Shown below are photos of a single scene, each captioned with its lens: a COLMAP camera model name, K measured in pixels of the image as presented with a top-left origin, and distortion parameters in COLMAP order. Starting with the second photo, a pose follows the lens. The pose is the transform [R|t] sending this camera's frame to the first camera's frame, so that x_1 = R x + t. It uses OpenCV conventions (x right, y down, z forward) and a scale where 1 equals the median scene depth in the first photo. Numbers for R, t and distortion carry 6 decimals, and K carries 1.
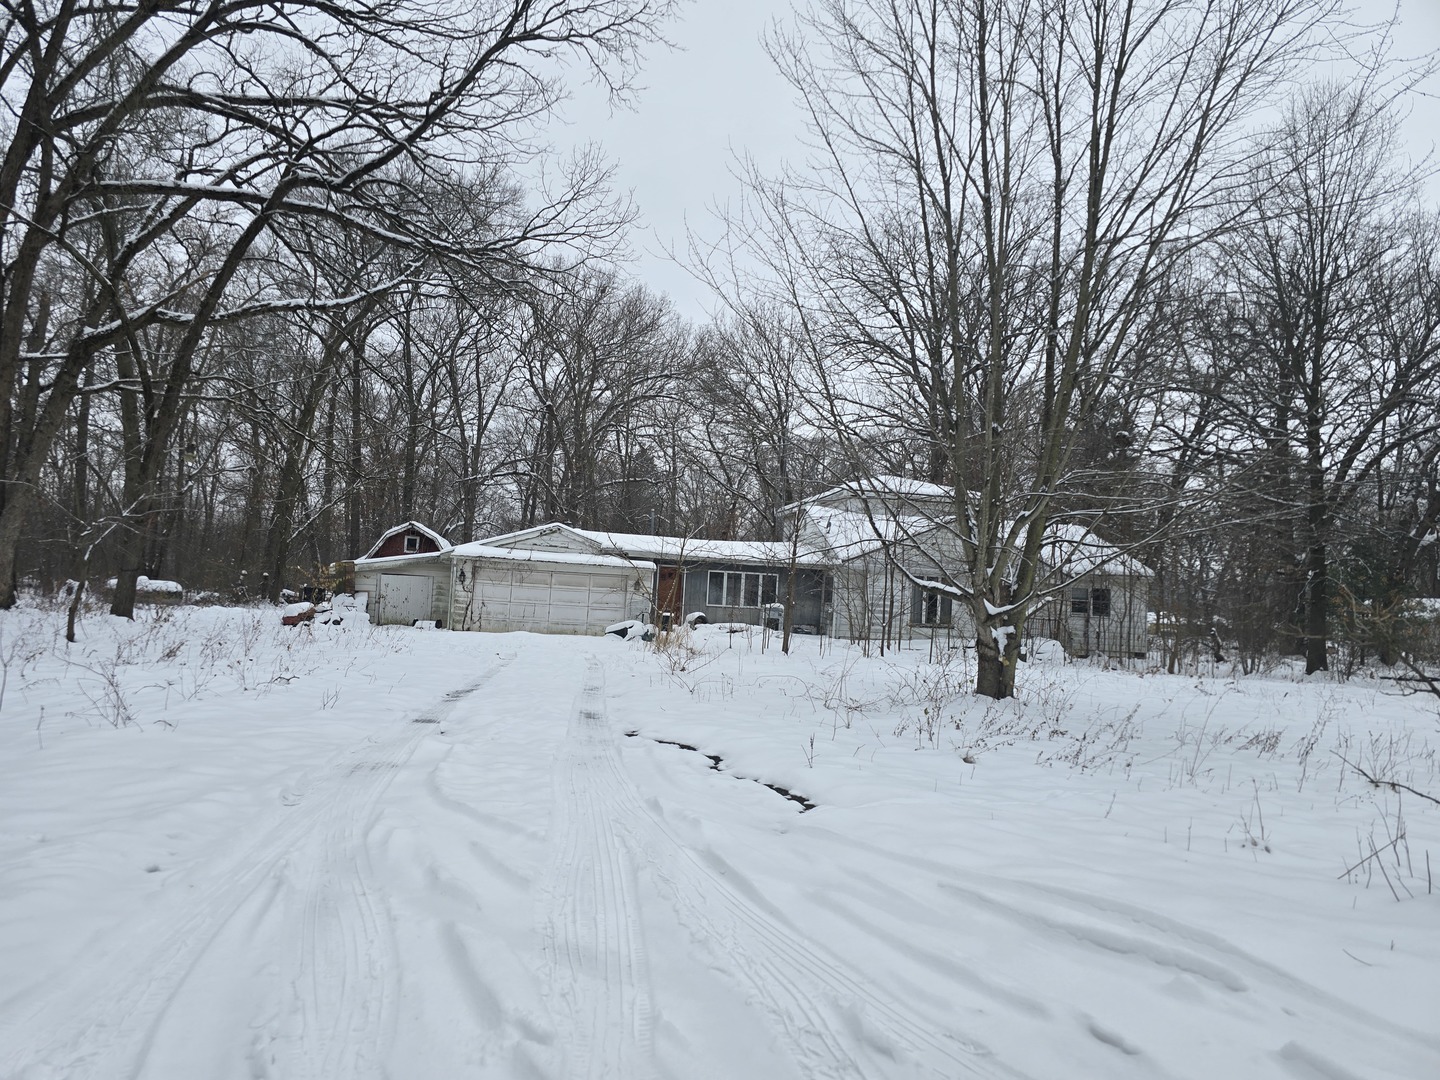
lens RADIAL K [[953.4, 0, 702.3], [0, 953.4, 562.3], [0, 0, 1]] dist [0.152297, -0.281707]
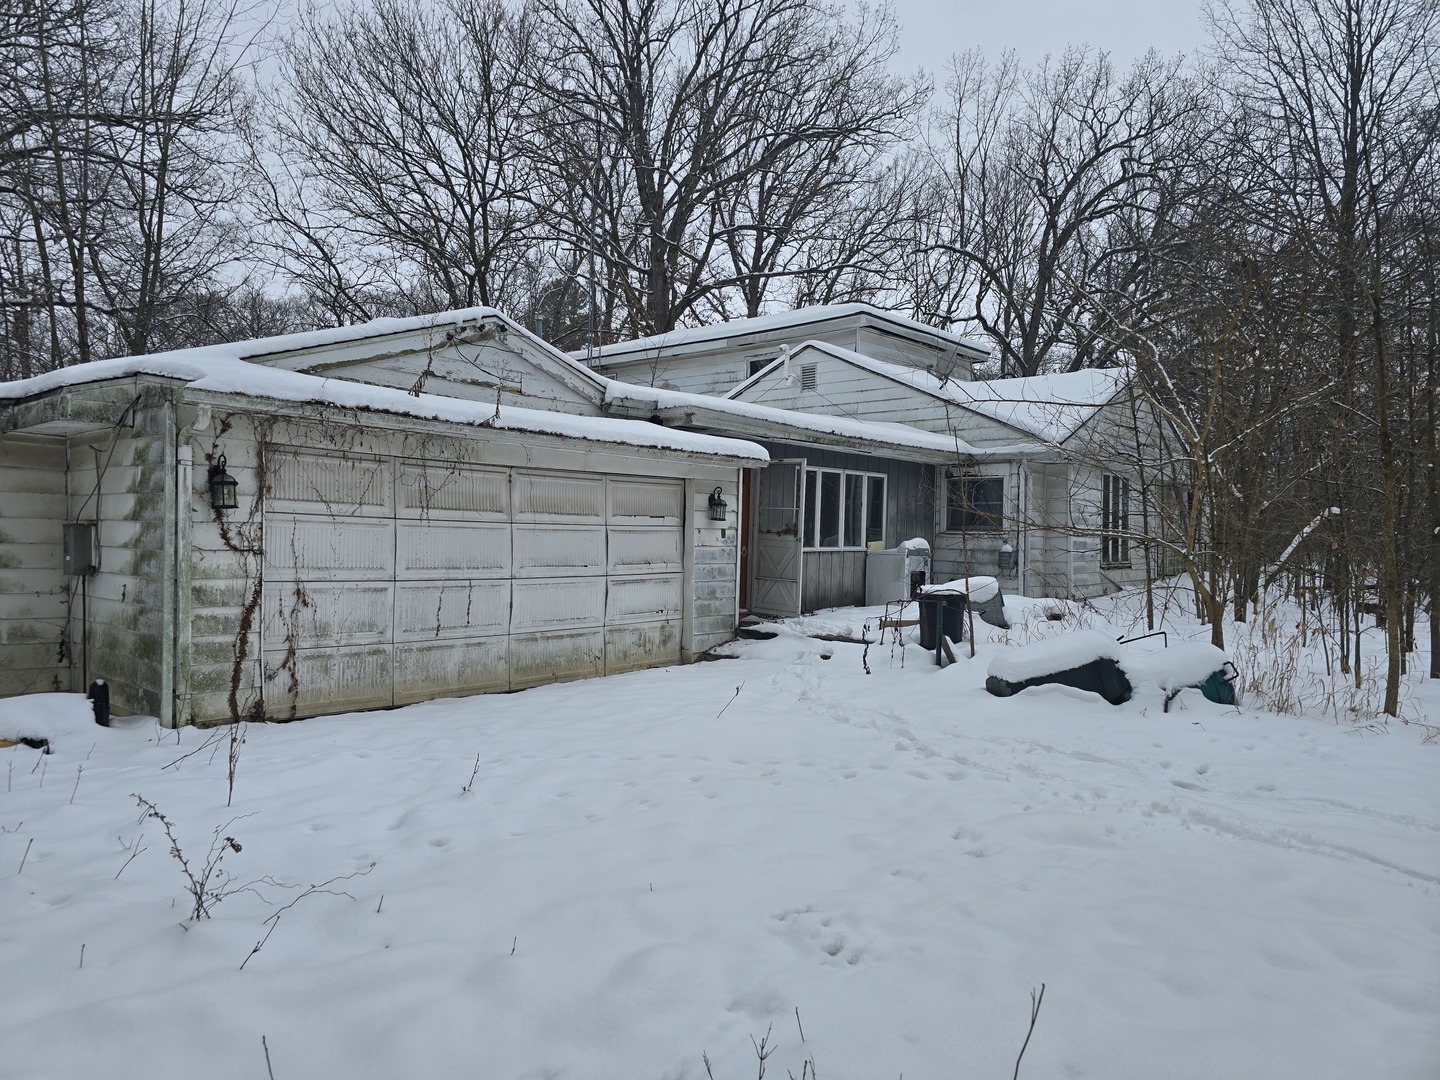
lens RADIAL K [[971.0, 0, 726.6], [0, 971.0, 534.0], [0, 0, 1]] dist [0.160926, -0.324136]
pose [[0.771181, -0.043458, 0.635131, -0.301651], [-0.000038, 0.997664, 0.068310, 0.009461], [-0.636616, -0.052704, 0.769378, 0.724515]]
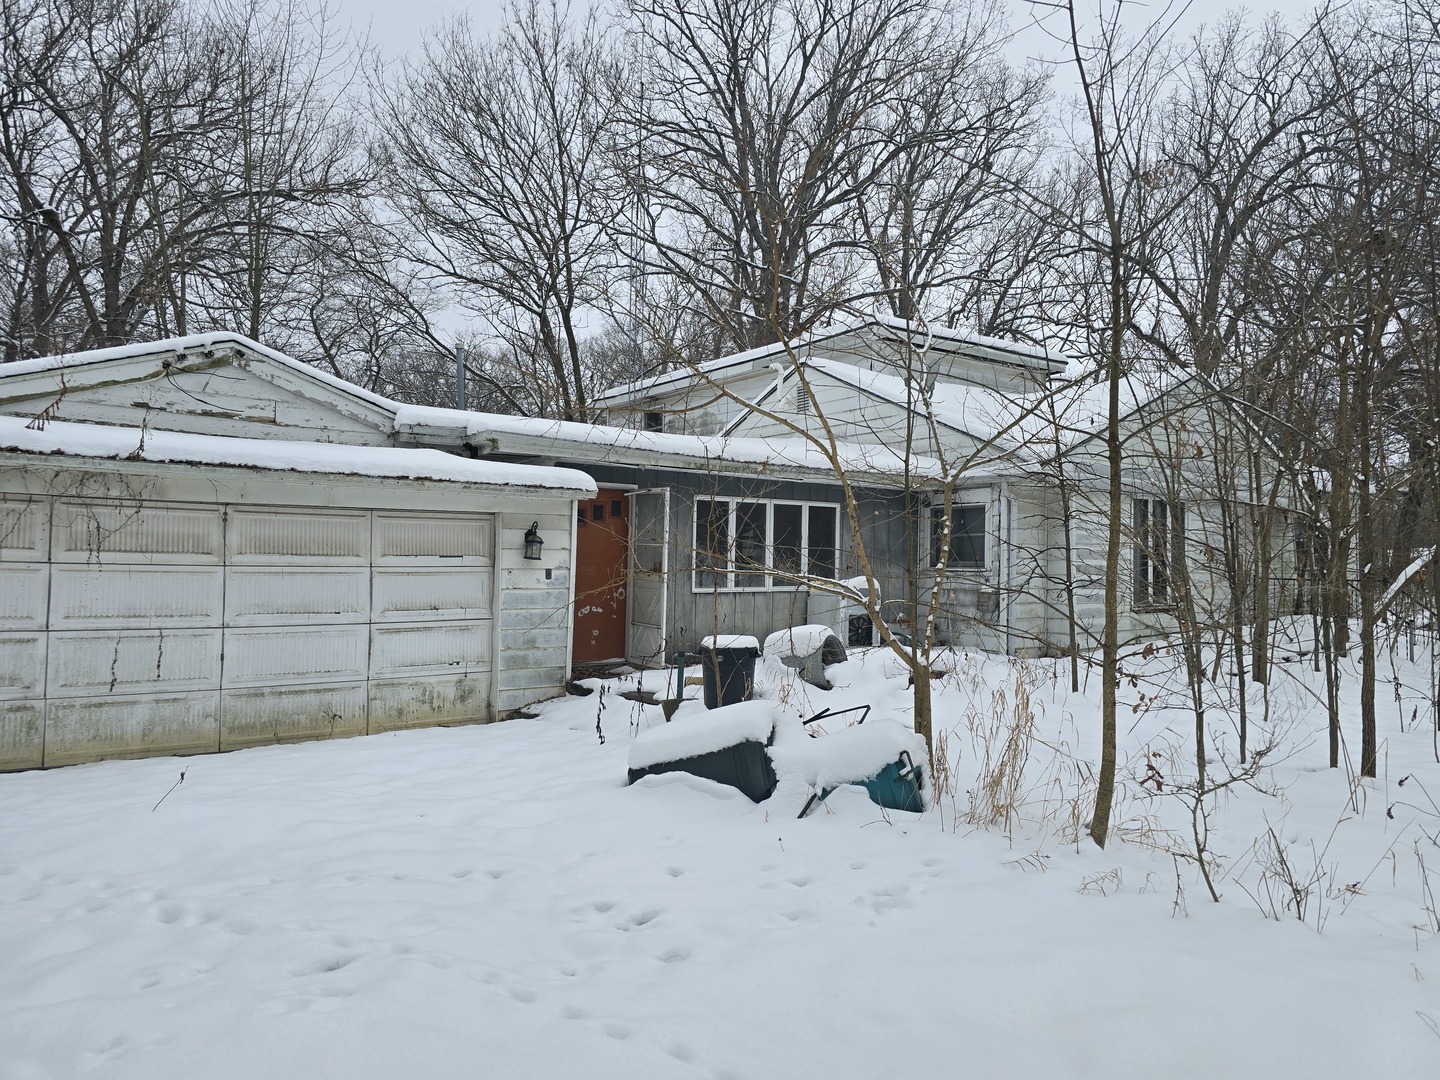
lens RADIAL K [[982.7, 0, 741.9], [0, 982.7, 541.7], [0, 0, 1]] dist [0.055397, -0.039972]
pose [[0.891561, -0.036271, 0.451446, -0.155394], [0.020653, 0.999007, 0.039478, 0.012063], [-0.452430, -0.025873, 0.891424, 0.686166]]
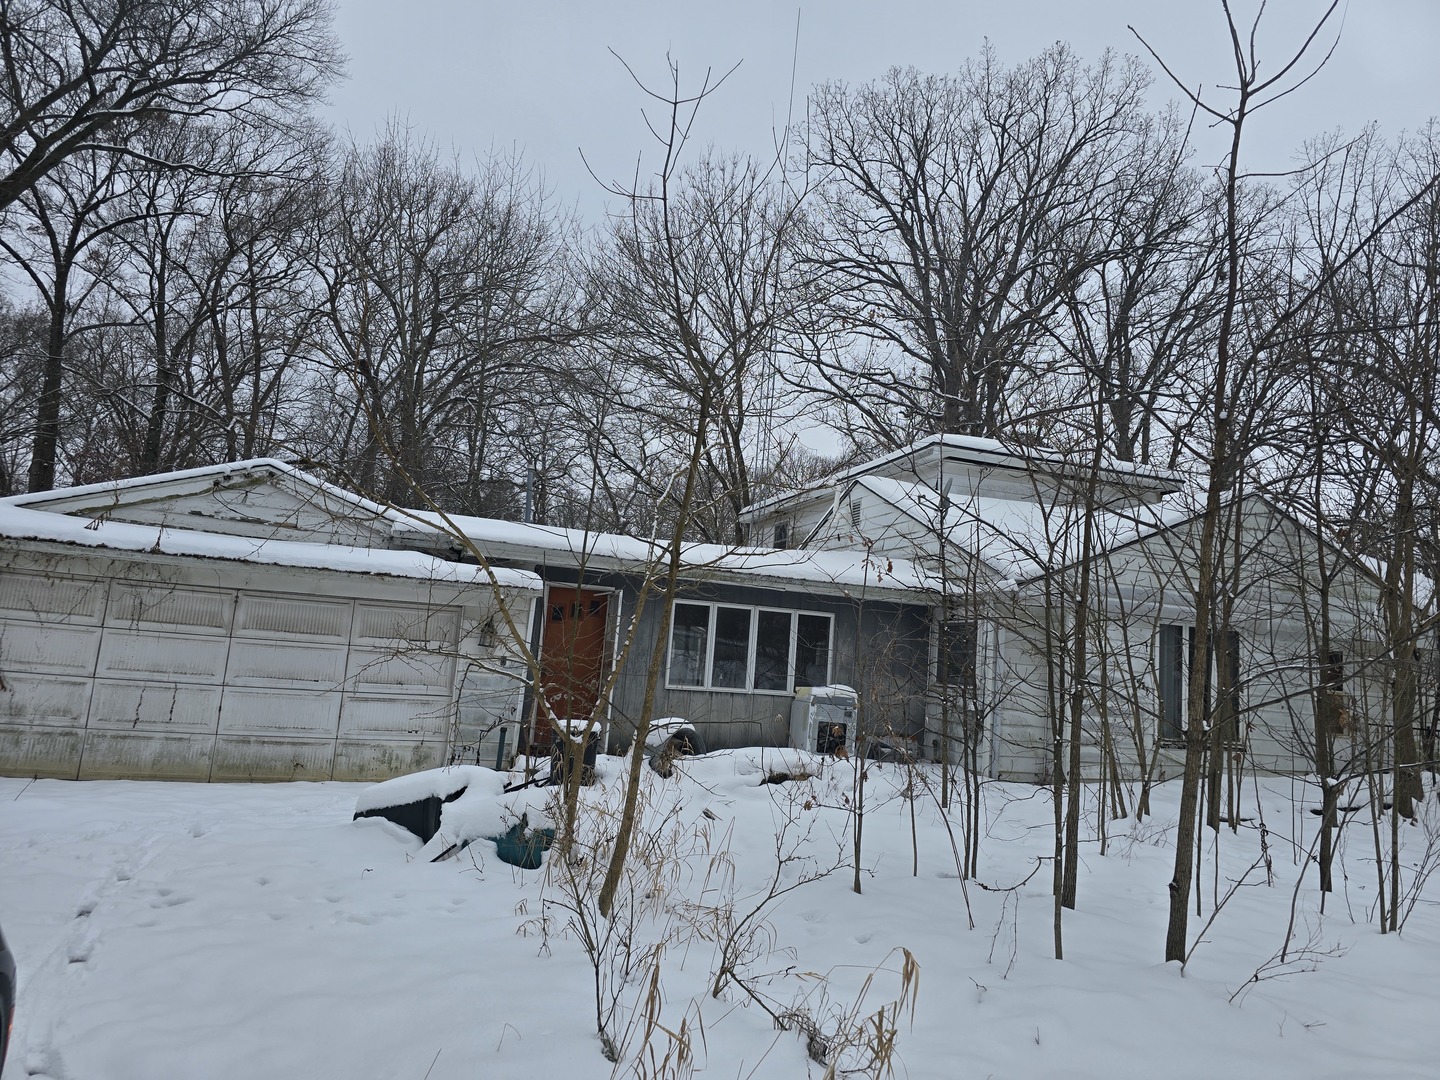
lens RADIAL K [[980.0, 0, 727.3], [0, 980.0, 541.1], [0, 0, 1]] dist [0.060803, -0.049145]
pose [[0.985613, 0.035443, 0.165260, -0.041894], [-0.023070, 0.996826, -0.076194, 0.015454], [-0.167436, 0.071285, 0.983302, 0.615093]]
